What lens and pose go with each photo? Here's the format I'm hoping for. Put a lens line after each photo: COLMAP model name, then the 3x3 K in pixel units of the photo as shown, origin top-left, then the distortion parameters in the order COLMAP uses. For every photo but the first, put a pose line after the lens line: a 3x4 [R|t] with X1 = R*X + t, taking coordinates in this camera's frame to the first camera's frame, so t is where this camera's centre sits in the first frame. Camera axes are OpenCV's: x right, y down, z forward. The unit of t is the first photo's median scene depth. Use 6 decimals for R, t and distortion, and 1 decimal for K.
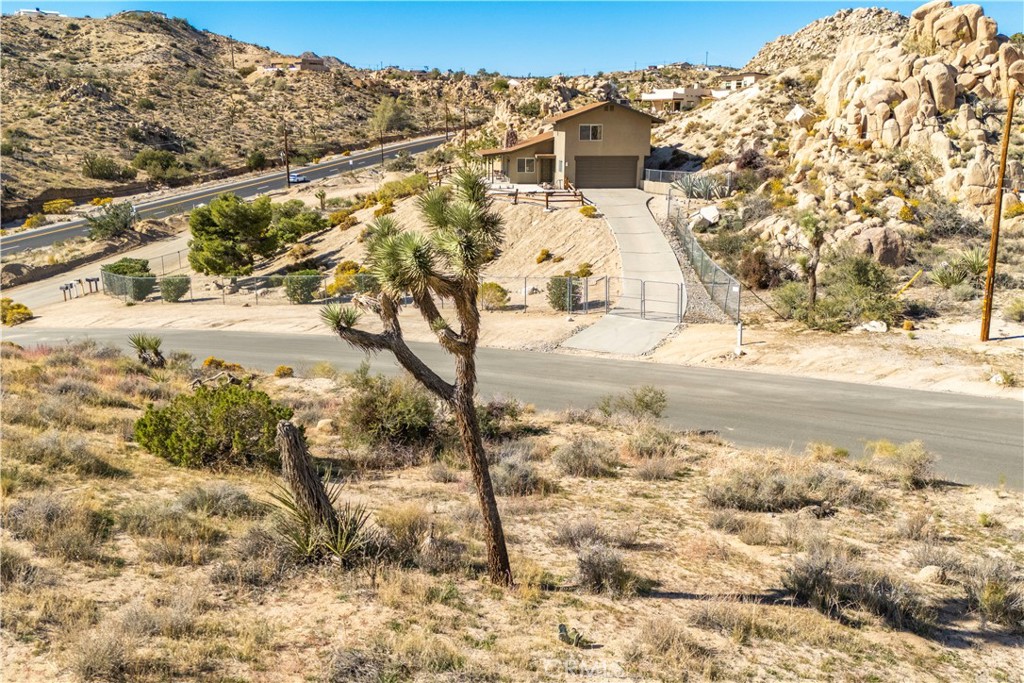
lens RADIAL K [[885.7, 0, 519.4], [0, 885.7, 344.0], [0, 0, 1]] dist [0.104186, -0.147171]
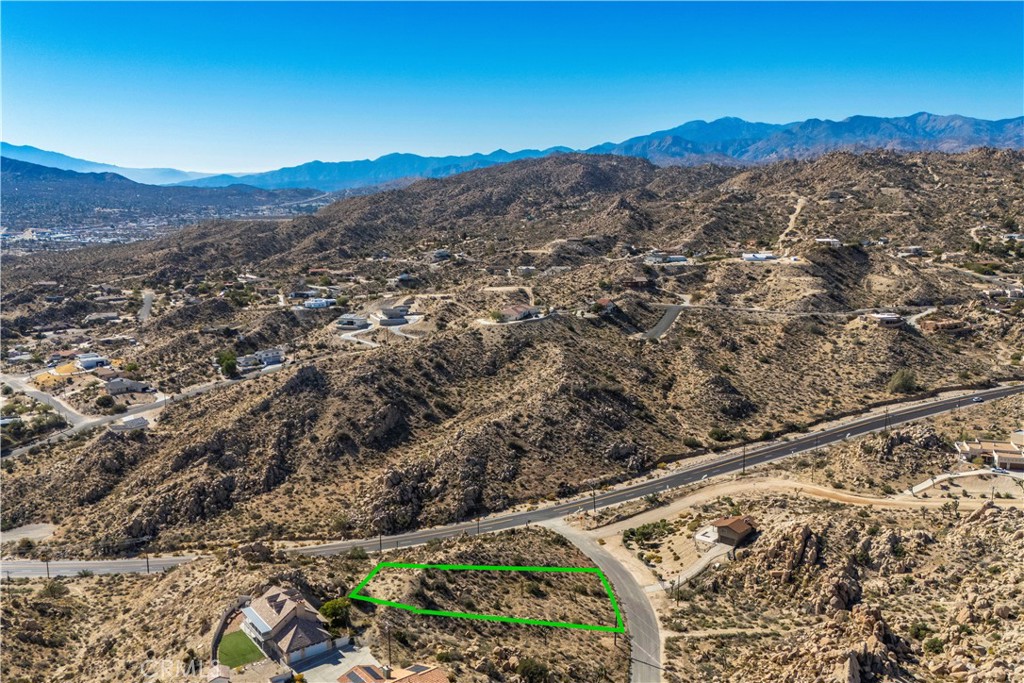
lens RADIAL K [[885.7, 0, 530.8], [0, 885.7, 332.9], [0, 0, 1]] dist [0.104186, -0.147171]
pose [[0.687270, 0.118254, -0.716712, 2.034183], [-0.165296, 0.986235, 0.004218, -0.888257], [0.707345, 0.115570, 0.697356, -2.271765]]
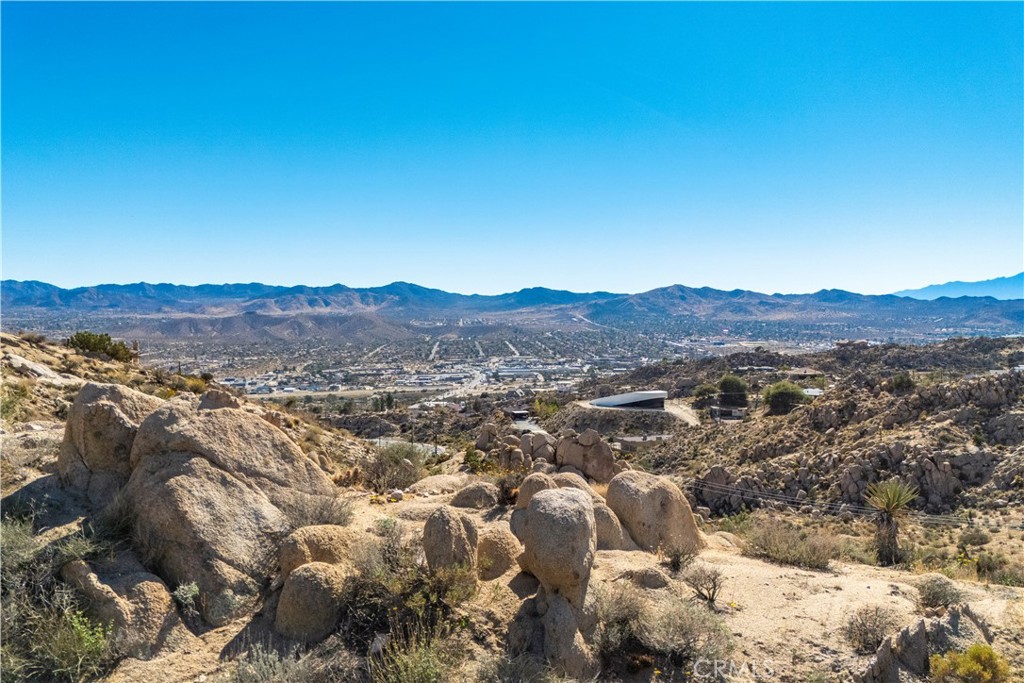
lens RADIAL K [[885.7, 0, 515.7], [0, 885.7, 345.1], [0, 0, 1]] dist [0.104186, -0.147171]
pose [[-0.394448, 0.021155, -0.918675, -0.240907], [-0.220065, 0.968469, 0.116790, -0.070839], [0.892178, 0.248236, -0.377356, -0.202937]]
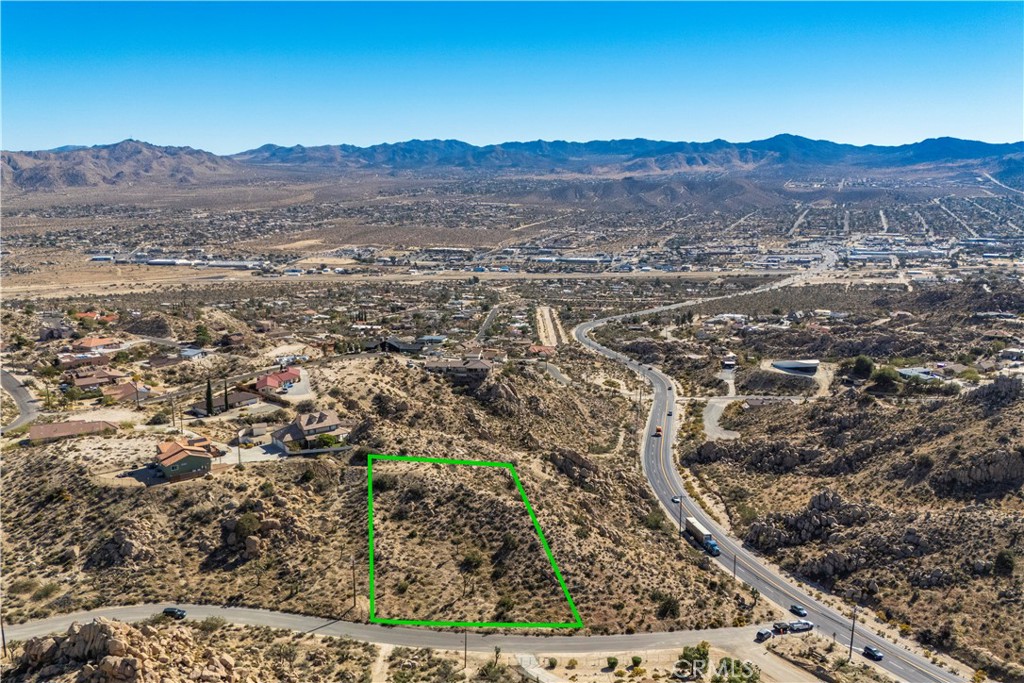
lens RADIAL K [[885.7, 0, 514.2], [0, 885.7, 337.7], [0, 0, 1]] dist [0.104186, -0.147171]
pose [[-0.737209, 0.123922, -0.664203, 1.634715], [-0.159716, 0.923216, 0.349518, -1.703202], [0.656516, 0.363752, -0.660811, 1.805245]]
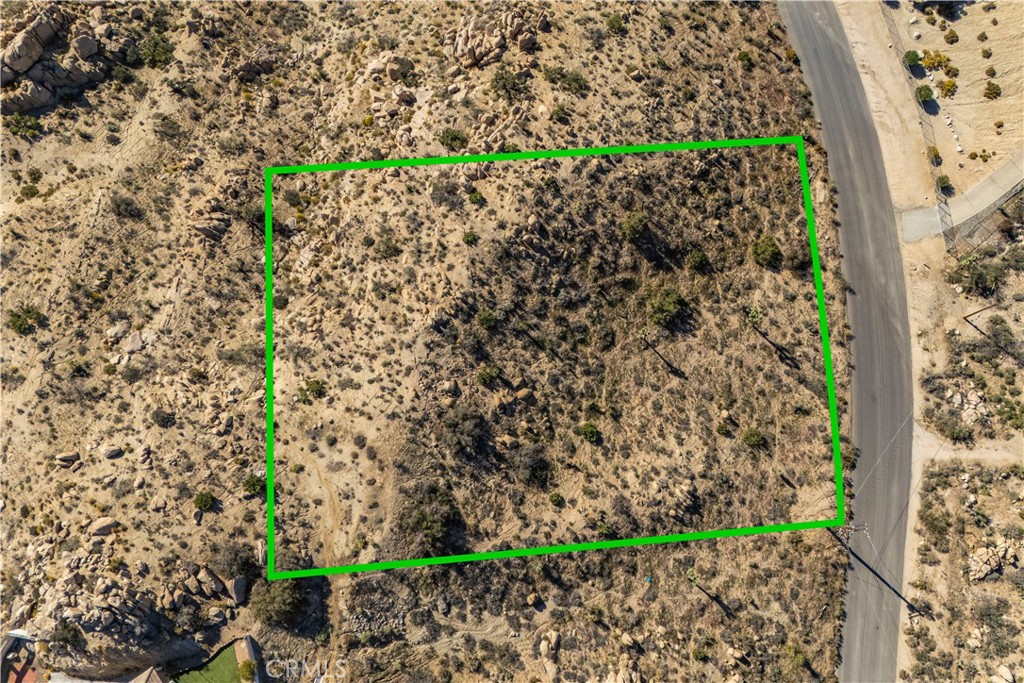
lens RADIAL K [[885.7, 0, 571.0], [0, 885.7, 336.6], [0, 0, 1]] dist [0.104186, -0.147171]
pose [[0.662174, 0.741944, -0.105093, -0.035518], [-0.189343, 0.301357, 0.934523, -1.295271], [0.725035, -0.598918, 0.340032, -0.590479]]
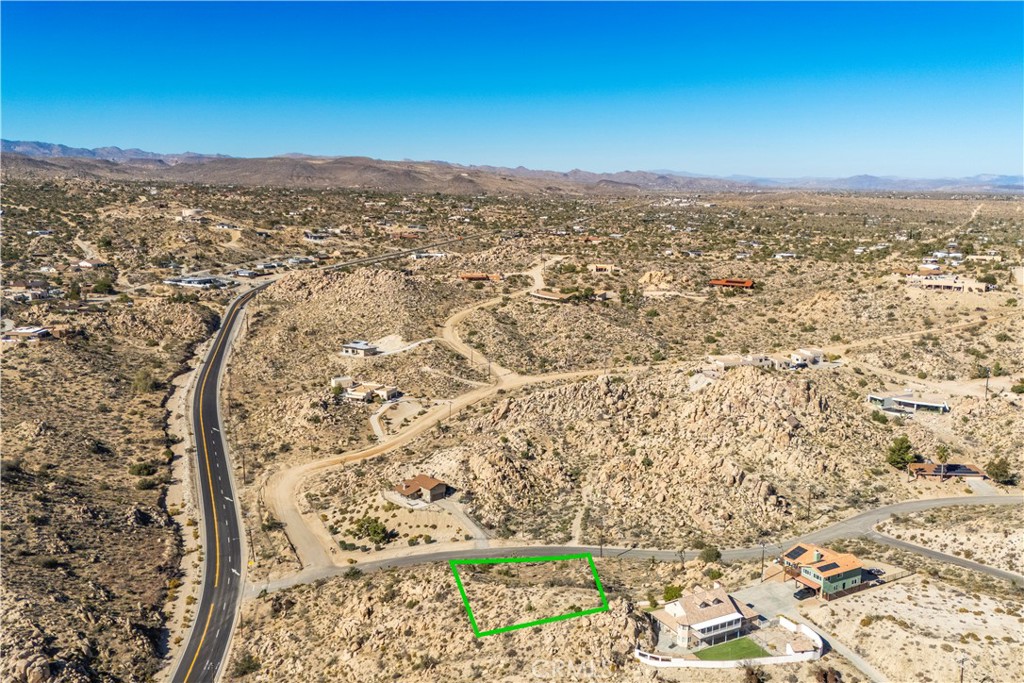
lens RADIAL K [[885.7, 0, 516.5], [0, 885.7, 334.5], [0, 0, 1]] dist [0.104186, -0.147171]
pose [[0.825494, -0.106760, 0.554221, -1.821762], [0.141016, 0.989818, -0.019369, -0.791291], [-0.546511, 0.094143, 0.832144, -2.806752]]
